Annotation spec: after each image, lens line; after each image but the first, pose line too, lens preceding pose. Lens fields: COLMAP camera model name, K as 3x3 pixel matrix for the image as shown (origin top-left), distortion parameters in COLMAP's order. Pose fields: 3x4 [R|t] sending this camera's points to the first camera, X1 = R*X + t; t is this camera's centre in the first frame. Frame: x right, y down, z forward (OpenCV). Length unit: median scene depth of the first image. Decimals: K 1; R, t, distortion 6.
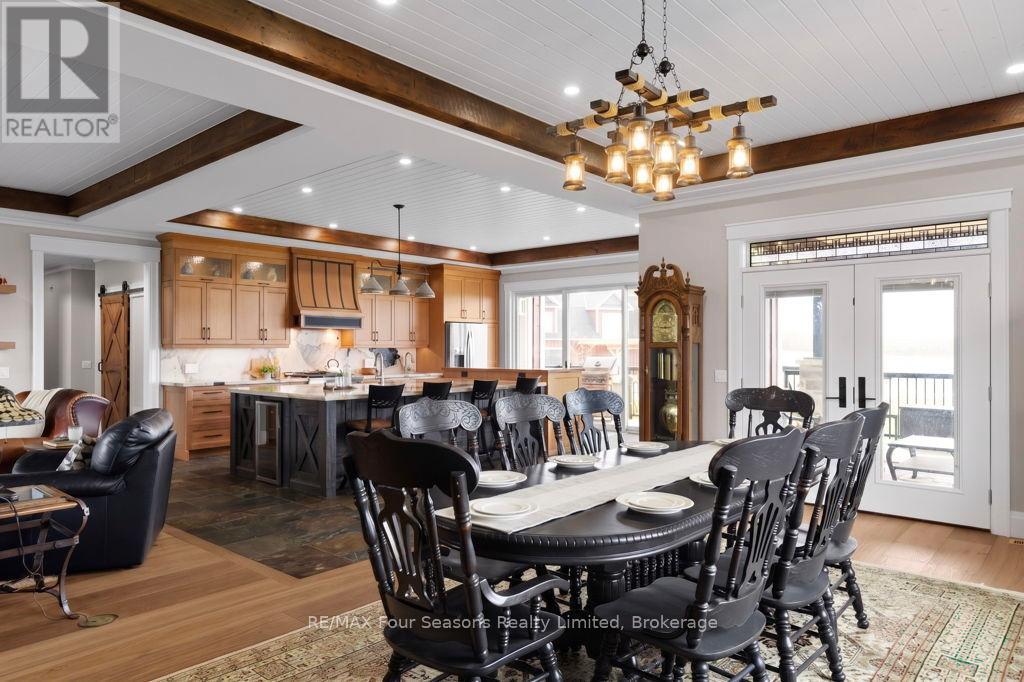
lens RADIAL K [[669.2, 0, 513.8], [0, 669.2, 345.2], [0, 0, 1]] dist [0.010403, 0.000994]
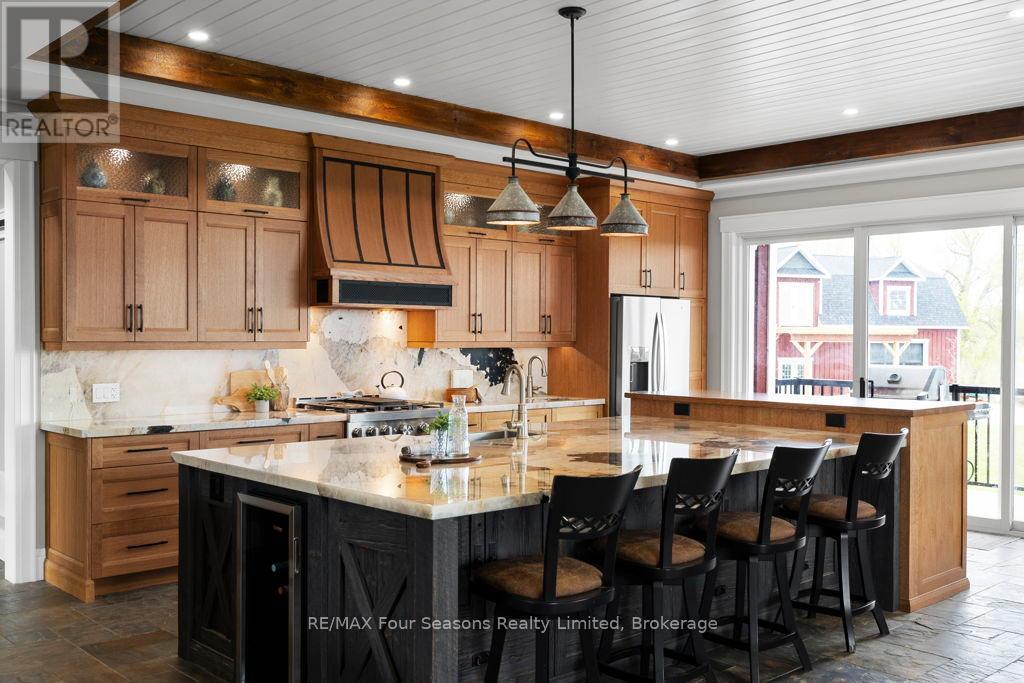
lens RADIAL K [[1002.9, 0, 510.5], [0, 1002.9, 341.5], [0, 0, 1]] dist [-0.001565, 0.000000]
pose [[0.994482, 0.004095, -0.104828, -0.119108], [-0.003392, 0.999971, 0.006885, -0.006138], [0.104853, -0.006492, 0.994467, 0.313698]]
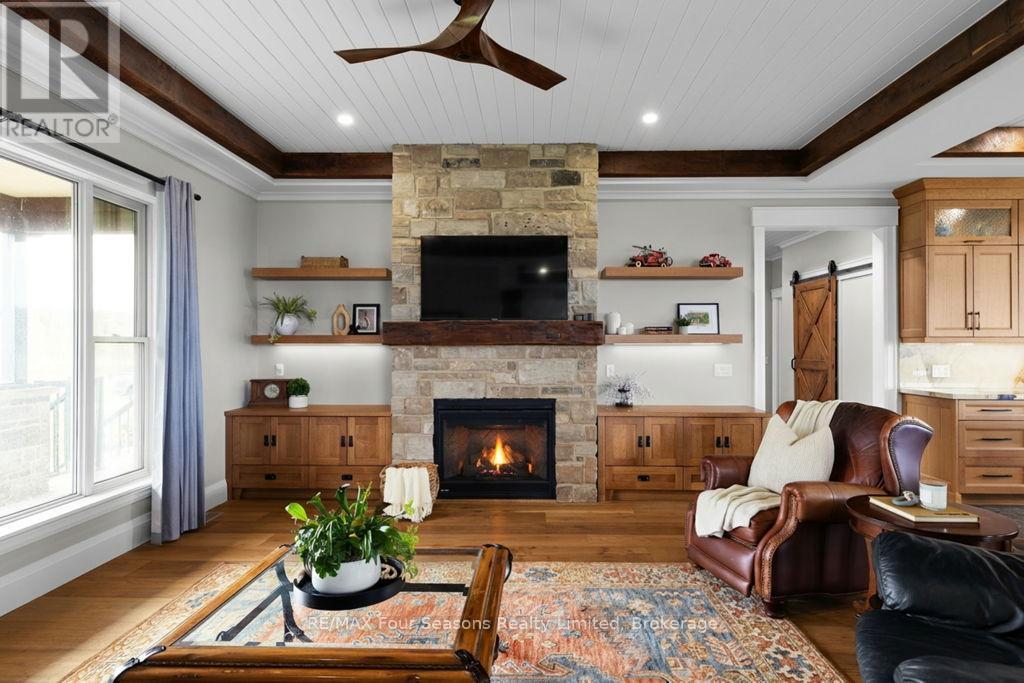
lens RADIAL K [[576.5, 0, 517.3], [0, 576.5, 338.9], [0, 0, 1]] dist [0.005208, -0.001377]
pose [[0.634500, -0.002604, -0.772918, -0.271668], [0.000790, 0.999996, -0.002721, 0.002033], [0.772922, 0.001116, 0.634500, 0.244824]]
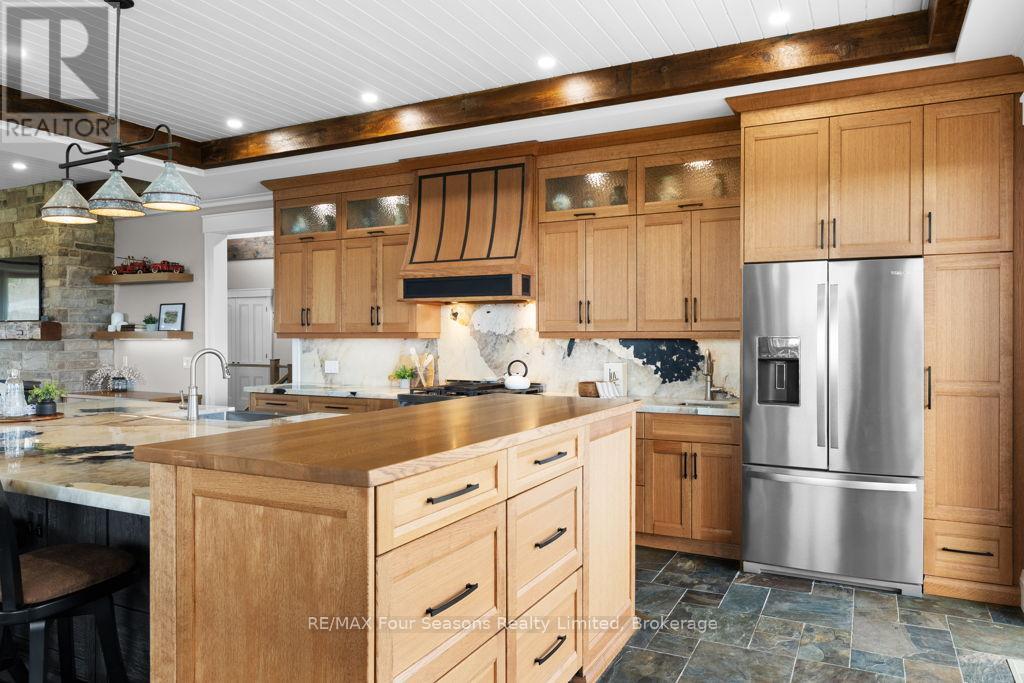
lens RADIAL K [[699.5, 0, 511.9], [0, 699.5, 337.0], [0, 0, 1]] dist [0.003926, -0.000907]
pose [[0.230756, -0.002701, -0.973008, 0.264594], [0.000701, 0.999996, -0.002610, 0.005069], [0.973011, -0.000080, 0.230757, 0.946783]]
